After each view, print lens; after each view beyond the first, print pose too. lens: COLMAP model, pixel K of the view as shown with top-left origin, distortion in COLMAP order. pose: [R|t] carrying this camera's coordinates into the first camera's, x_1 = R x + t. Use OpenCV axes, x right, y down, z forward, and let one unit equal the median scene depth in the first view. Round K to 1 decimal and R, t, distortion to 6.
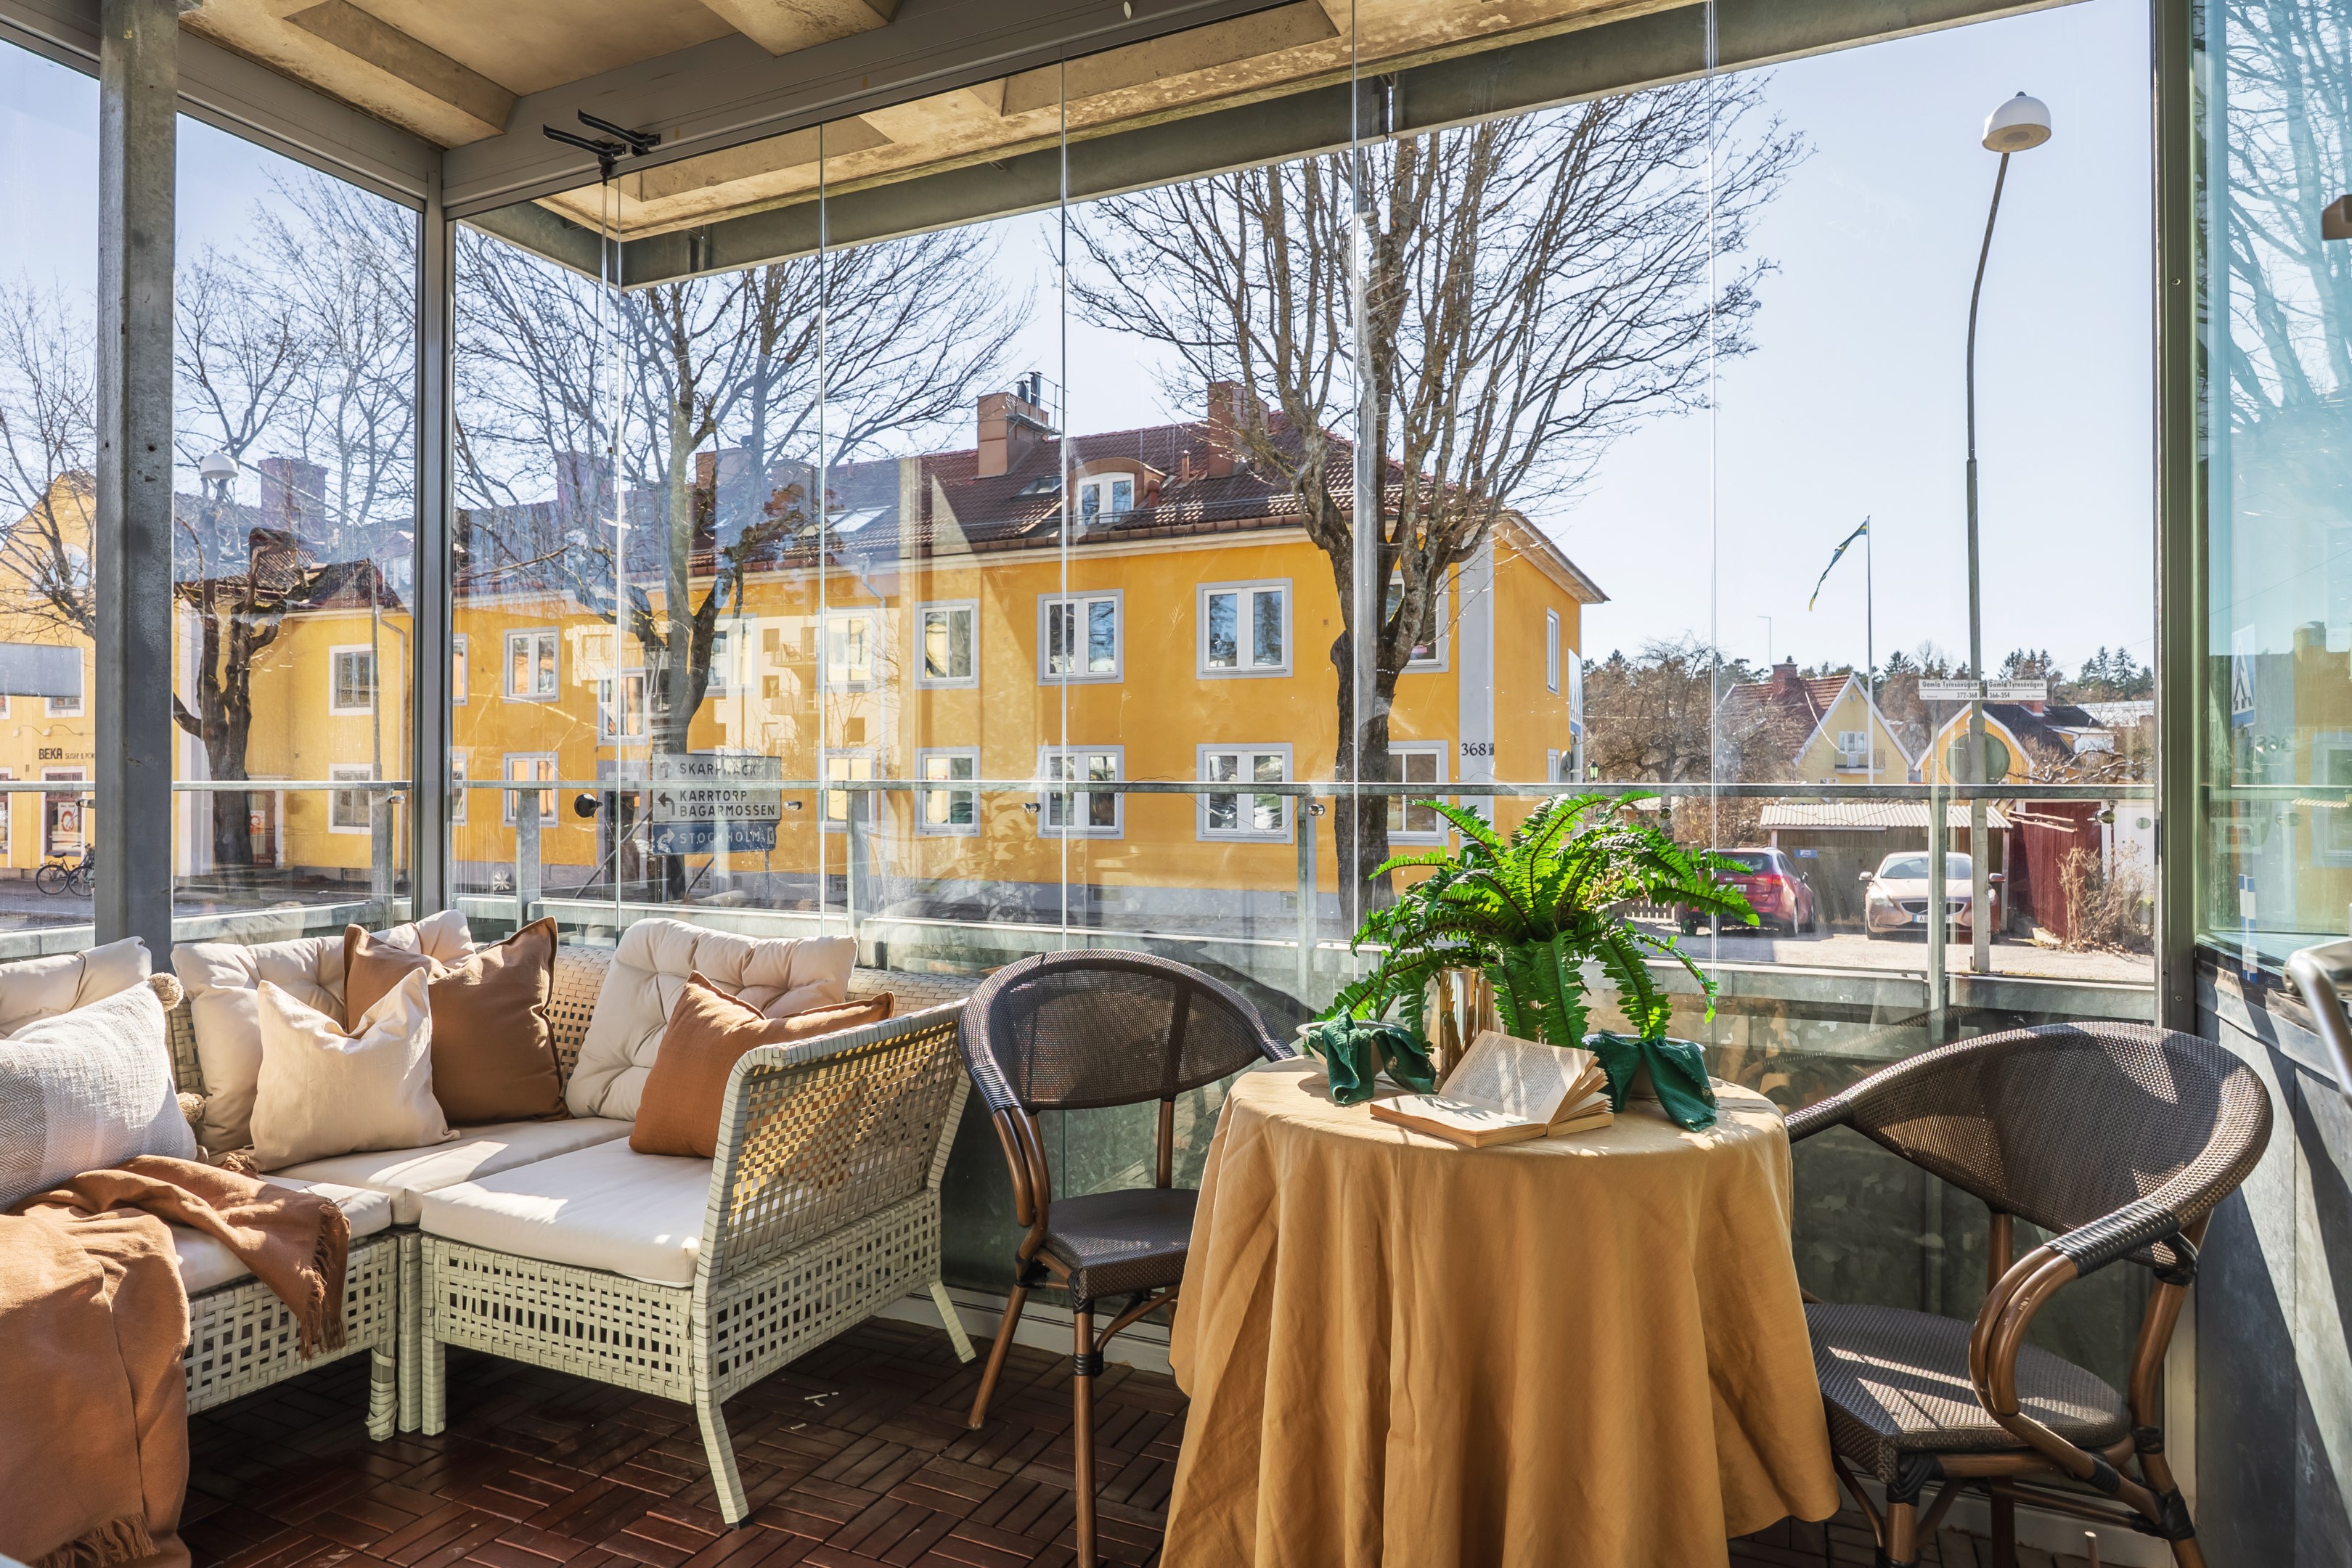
lens RADIAL K [[1404.2, 0, 1184.2], [0, 1404.2, 772.8], [0, 0, 1]] dist [-0.003842, -0.001010]
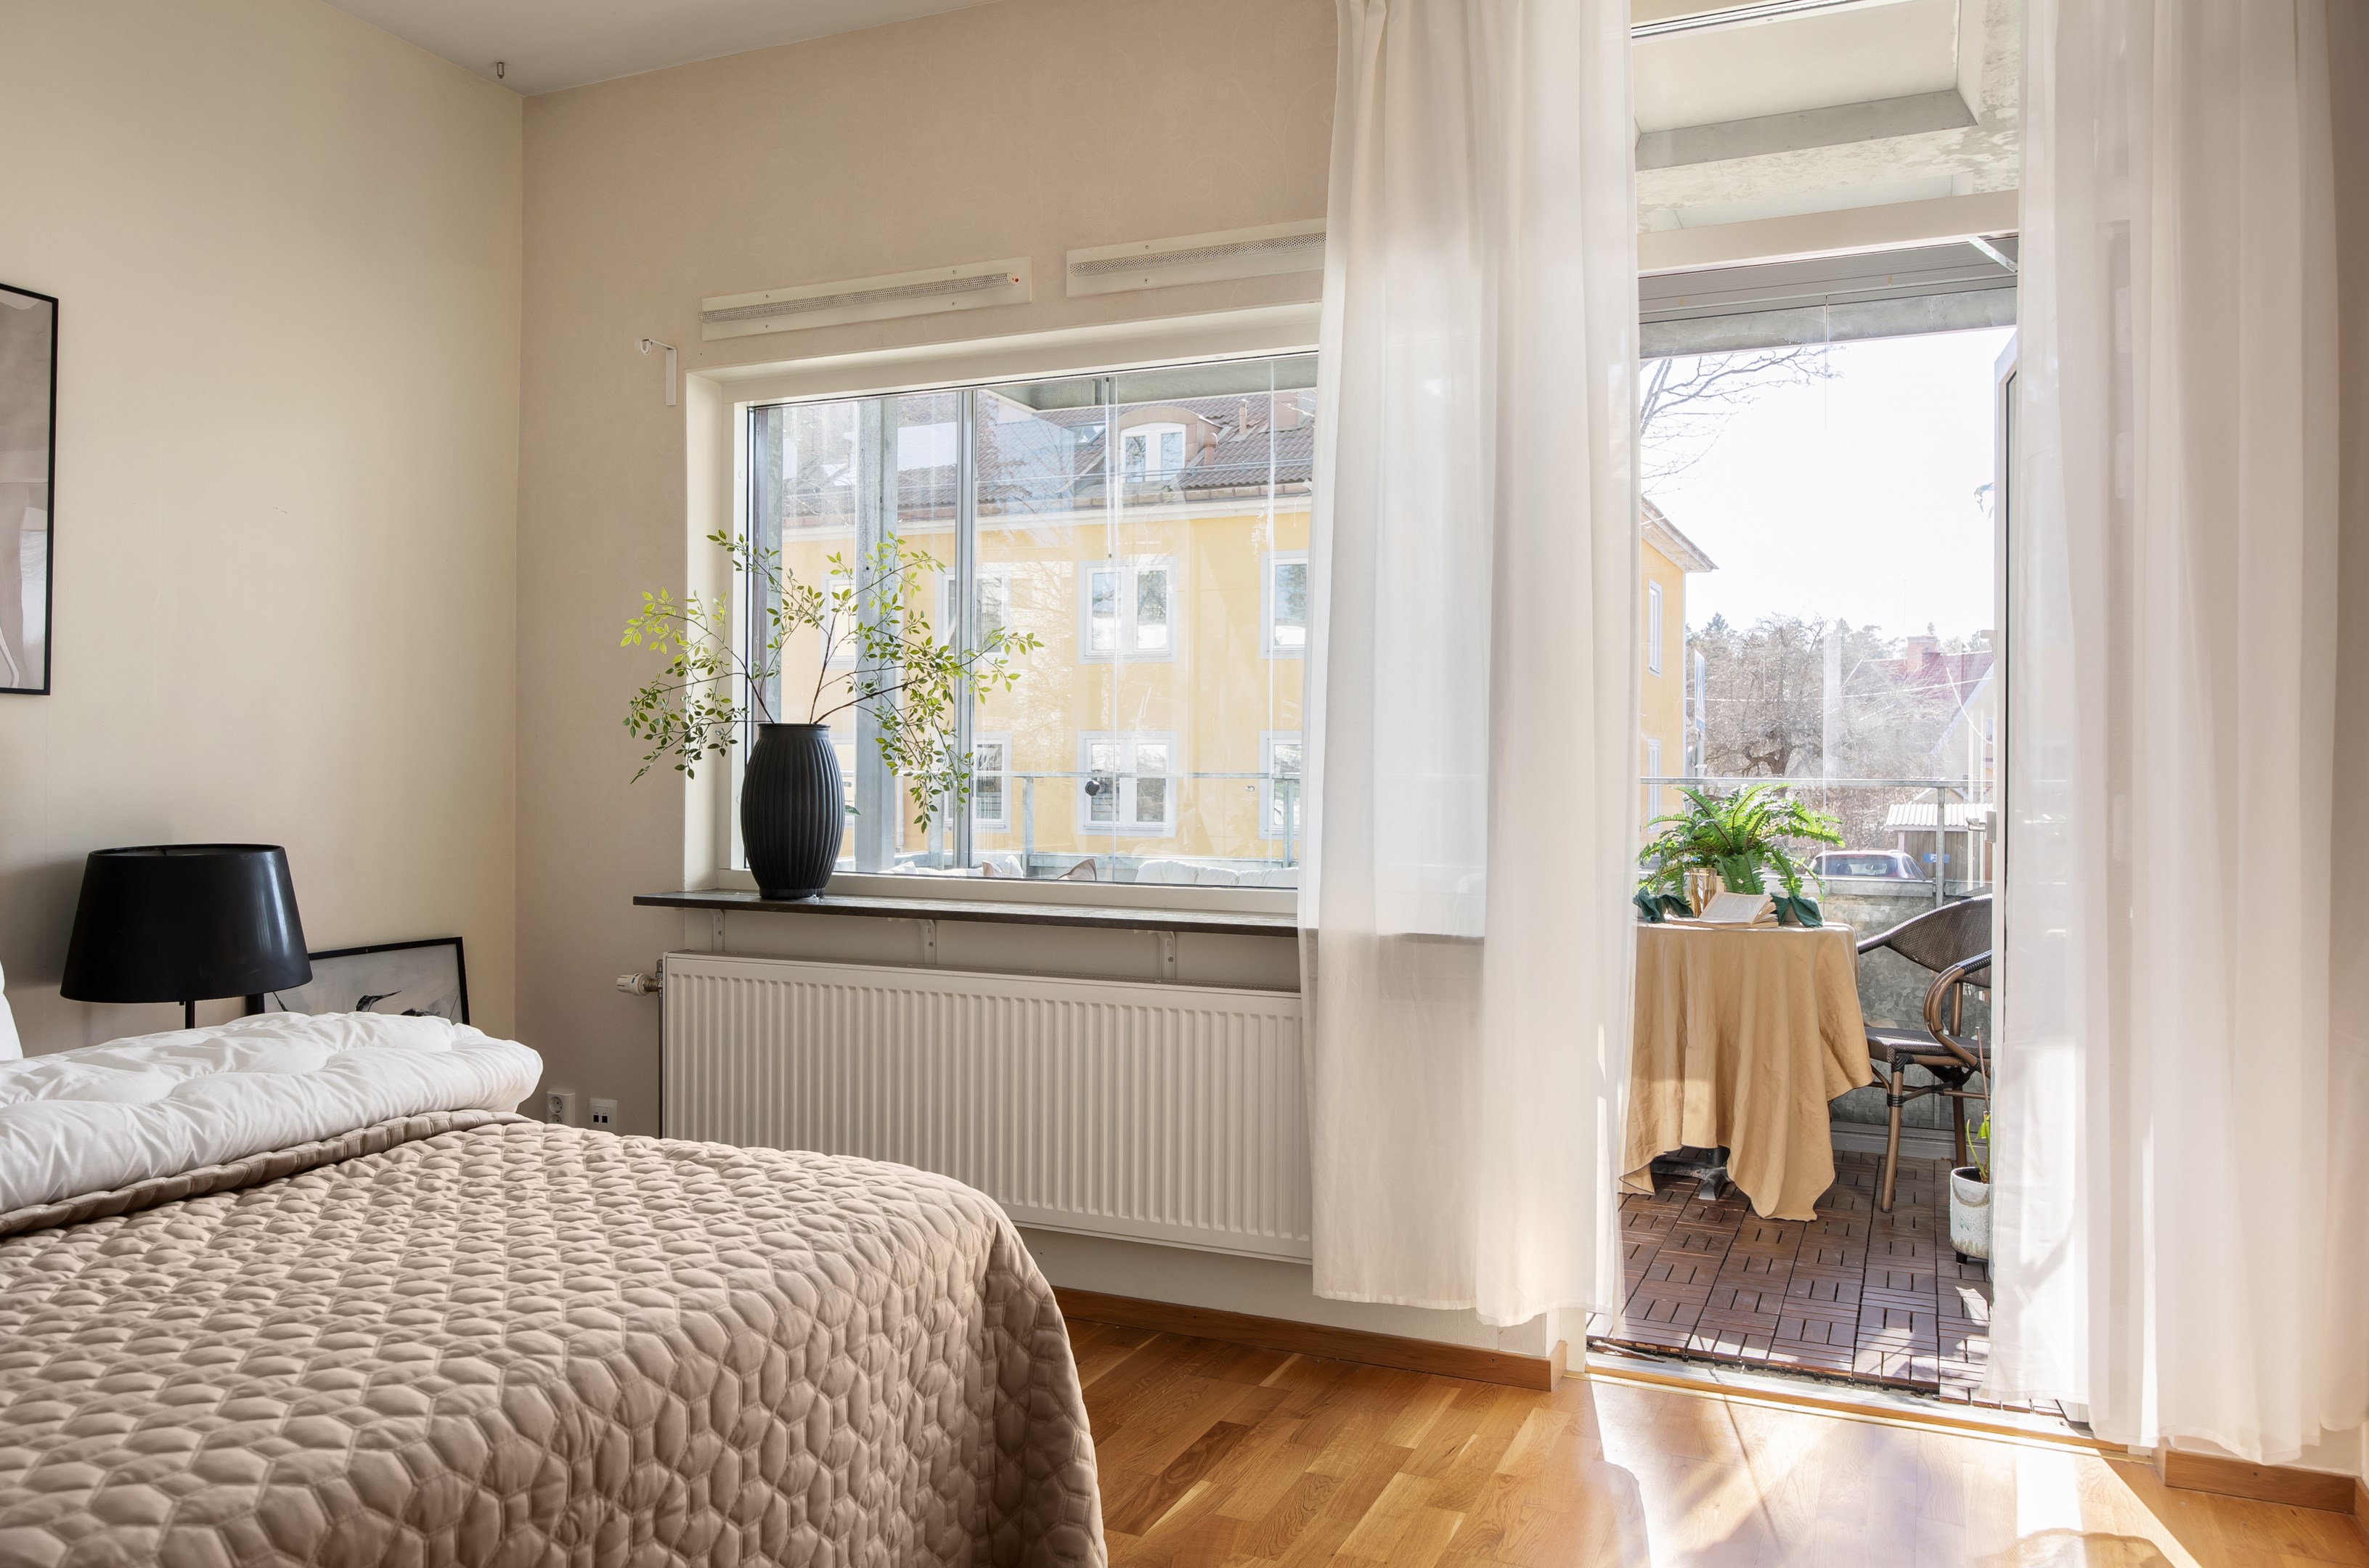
lens RADIAL K [[1728.6, 0, 1189.8], [0, 1728.6, 774.6], [0, 0, 1]] dist [0.003396, -0.000938]
pose [[0.999967, 0.007500, 0.003171, -0.221711], [-0.007525, 0.999939, 0.008078, -0.004589], [-0.003110, -0.008101, 0.999962, -0.605896]]
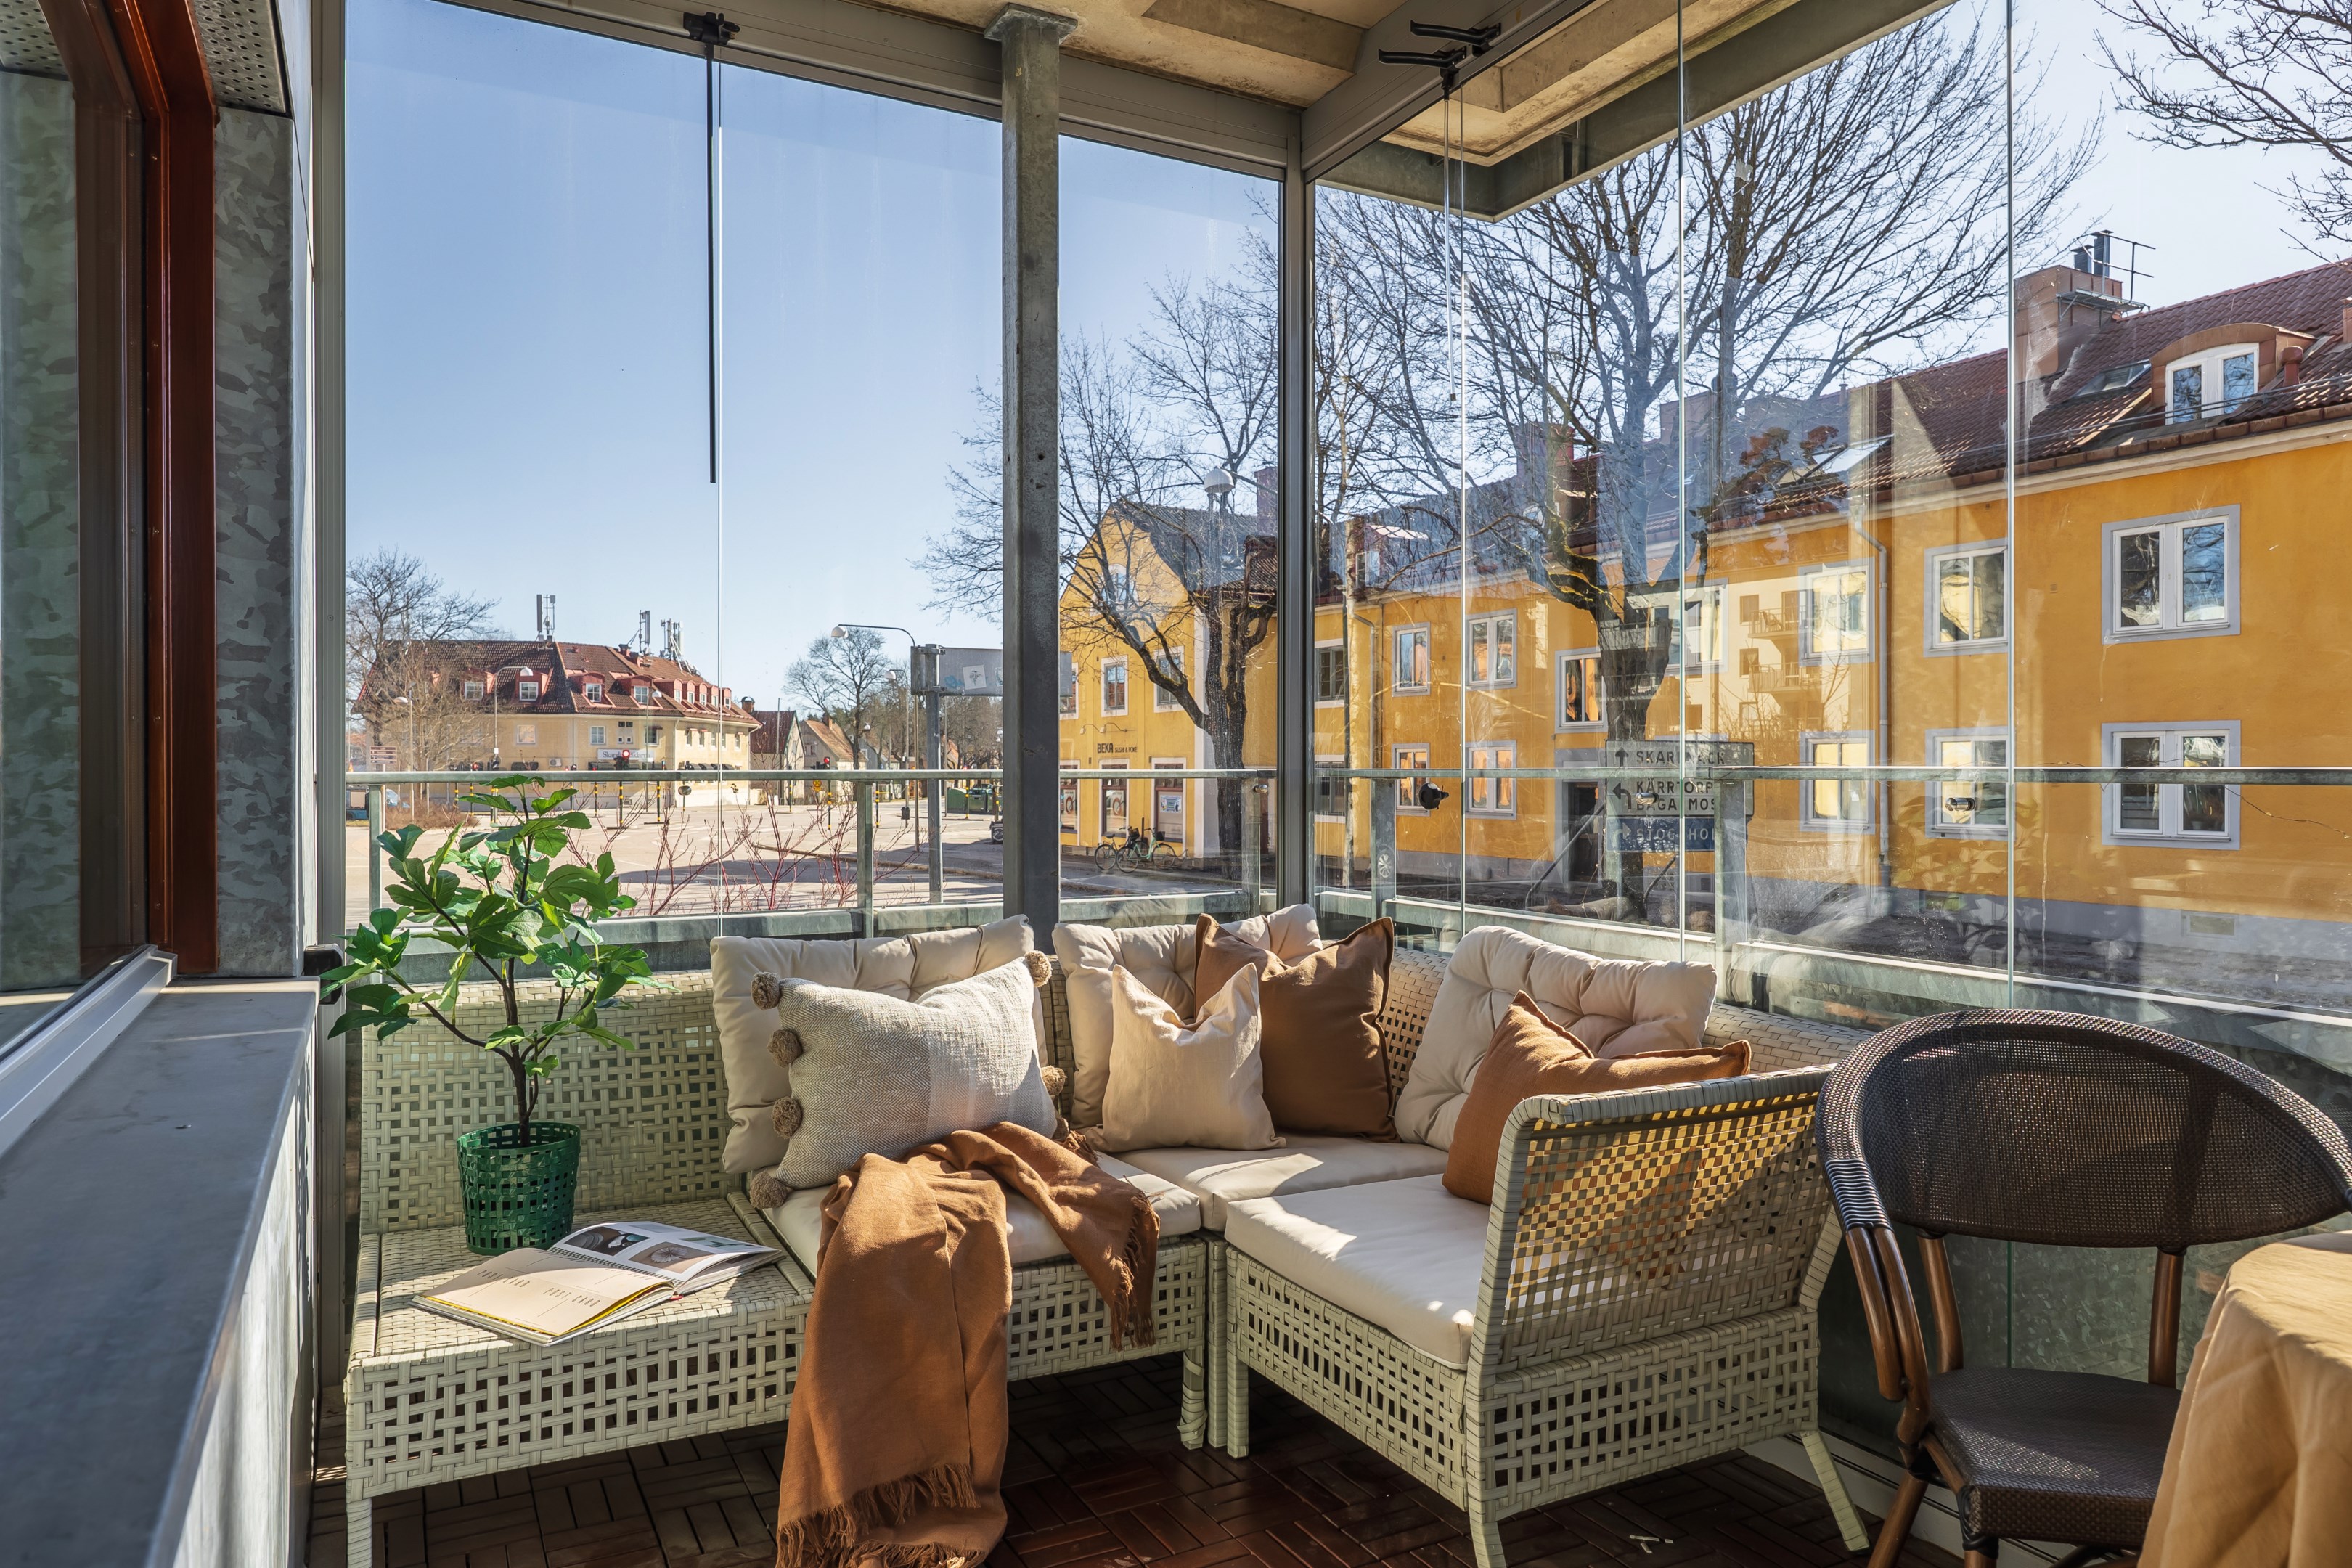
lens RADIAL K [[1549.8, 0, 1134.7], [0, 1549.8, 778.5], [0, 0, 1]] dist [0.000371, -0.004936]
pose [[0.782449, 0.001653, -0.622712, 0.048610], [0.005084, 0.999946, 0.009042, 0.002356], [0.622694, -0.010240, 0.782399, 0.109290]]
